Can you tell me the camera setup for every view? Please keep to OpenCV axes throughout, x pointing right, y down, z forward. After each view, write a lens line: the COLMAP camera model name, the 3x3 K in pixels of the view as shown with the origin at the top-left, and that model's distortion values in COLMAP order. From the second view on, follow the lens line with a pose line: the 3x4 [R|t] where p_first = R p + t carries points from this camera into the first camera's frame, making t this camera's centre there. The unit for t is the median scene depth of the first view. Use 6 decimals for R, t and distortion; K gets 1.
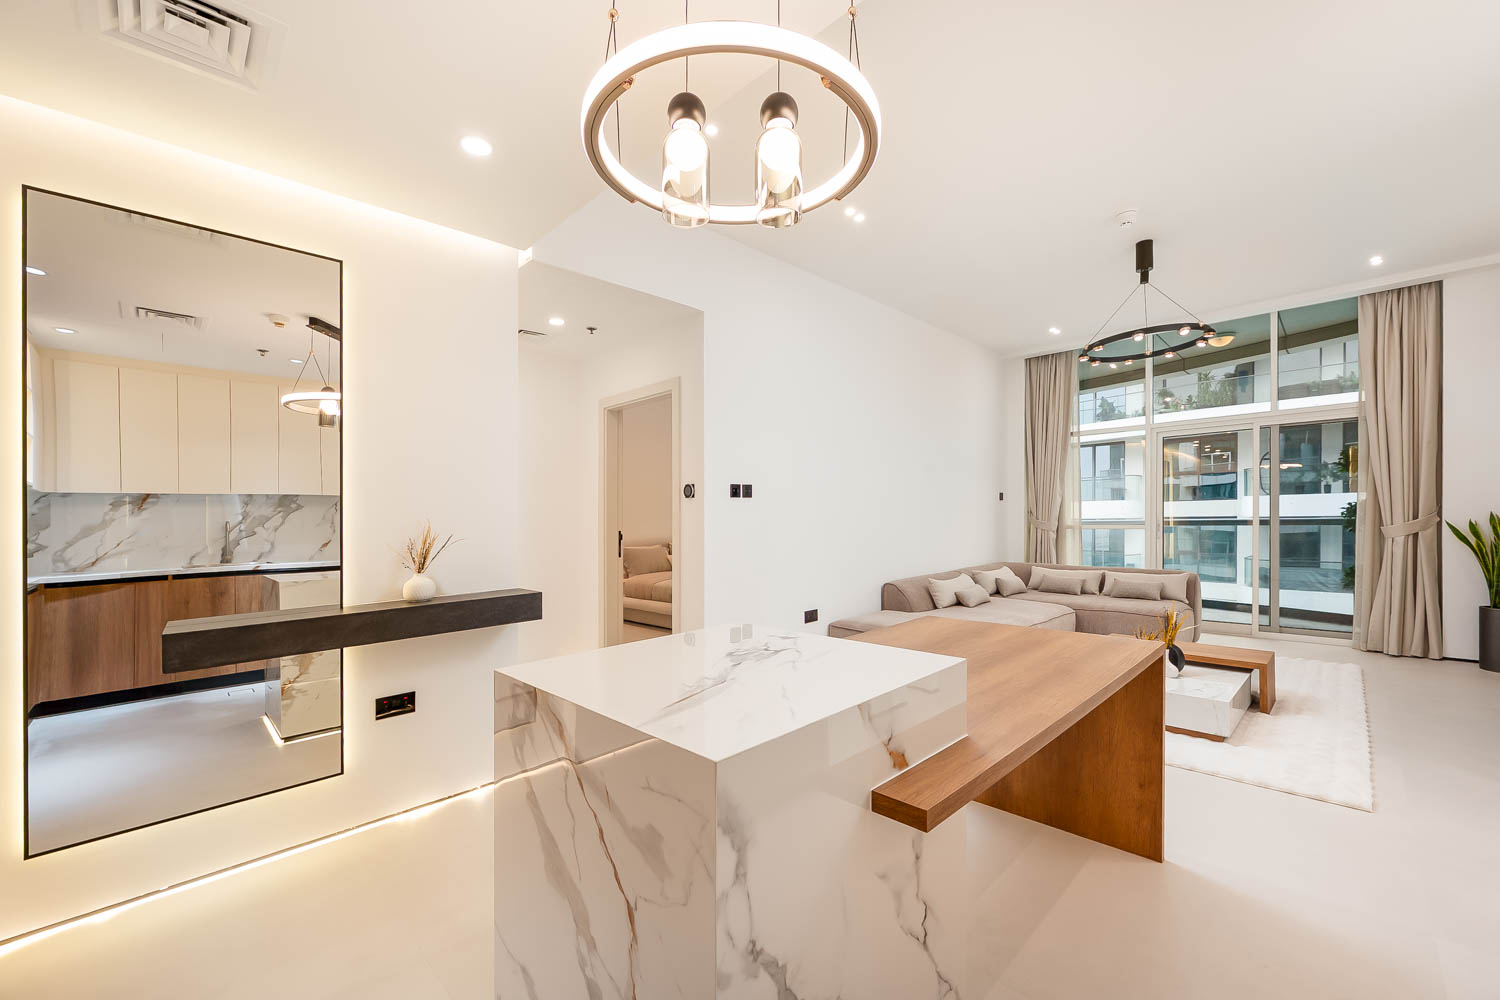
lens RADIAL K [[600.2, 0, 756.6], [0, 600.2, 509.4], [0, 0, 1]] dist [-0.004926, -0.000550]
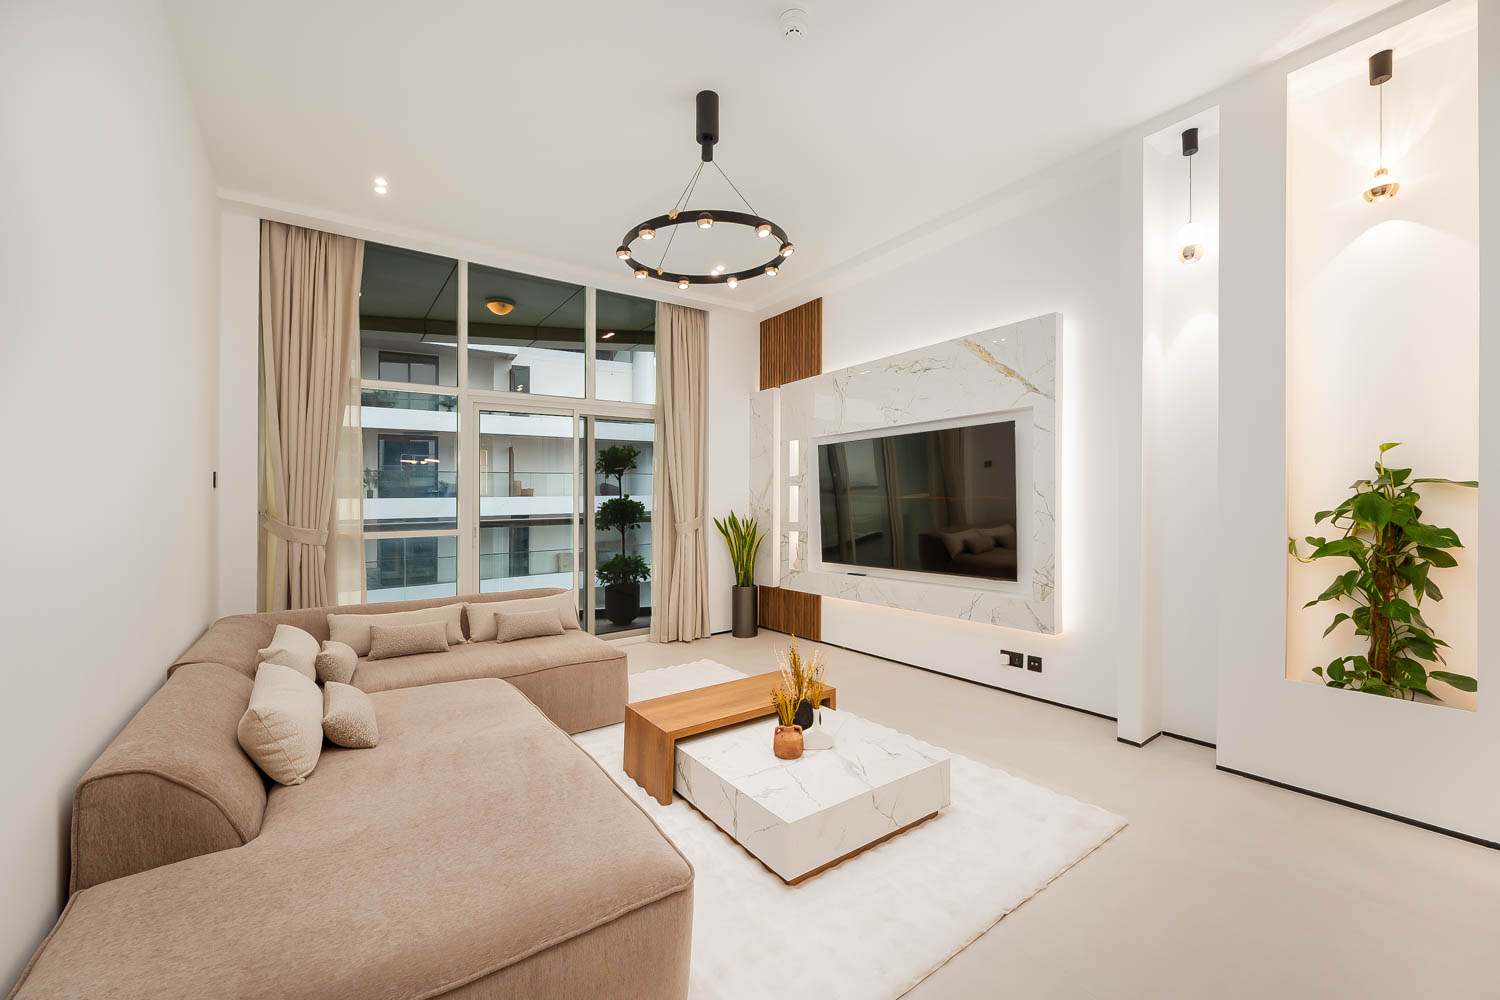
lens RADIAL K [[600.2, 0, 737.9], [0, 600.2, 506.0], [0, 0, 1]] dist [-0.004926, -0.000550]
pose [[0.150477, 0.009167, 0.988571, -0.001369], [0.005314, 0.999935, -0.010081, 0.007915], [-0.988599, 0.006770, 0.150419, 0.662819]]
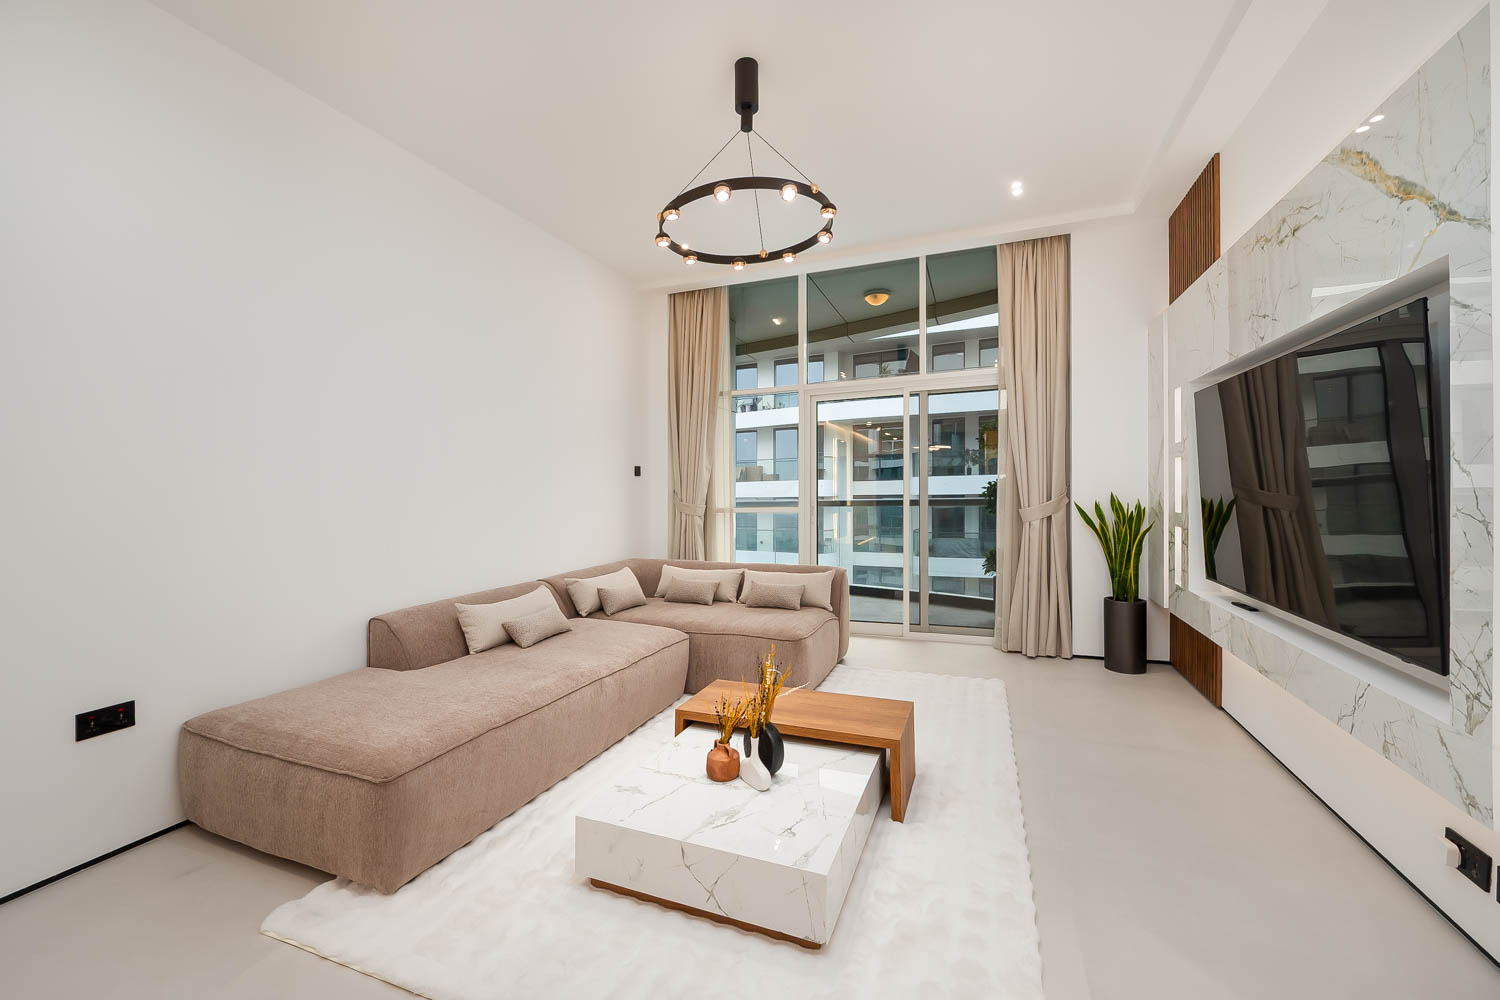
lens RADIAL K [[600.2, 0, 755.5], [0, 600.2, 477.3], [0, 0, 1]] dist [-0.004926, -0.000550]
pose [[0.912398, 0.009722, 0.409189, 0.303543], [-0.002468, 0.999830, -0.018252, -0.000404], [-0.409297, 0.015643, 0.912267, 0.322687]]
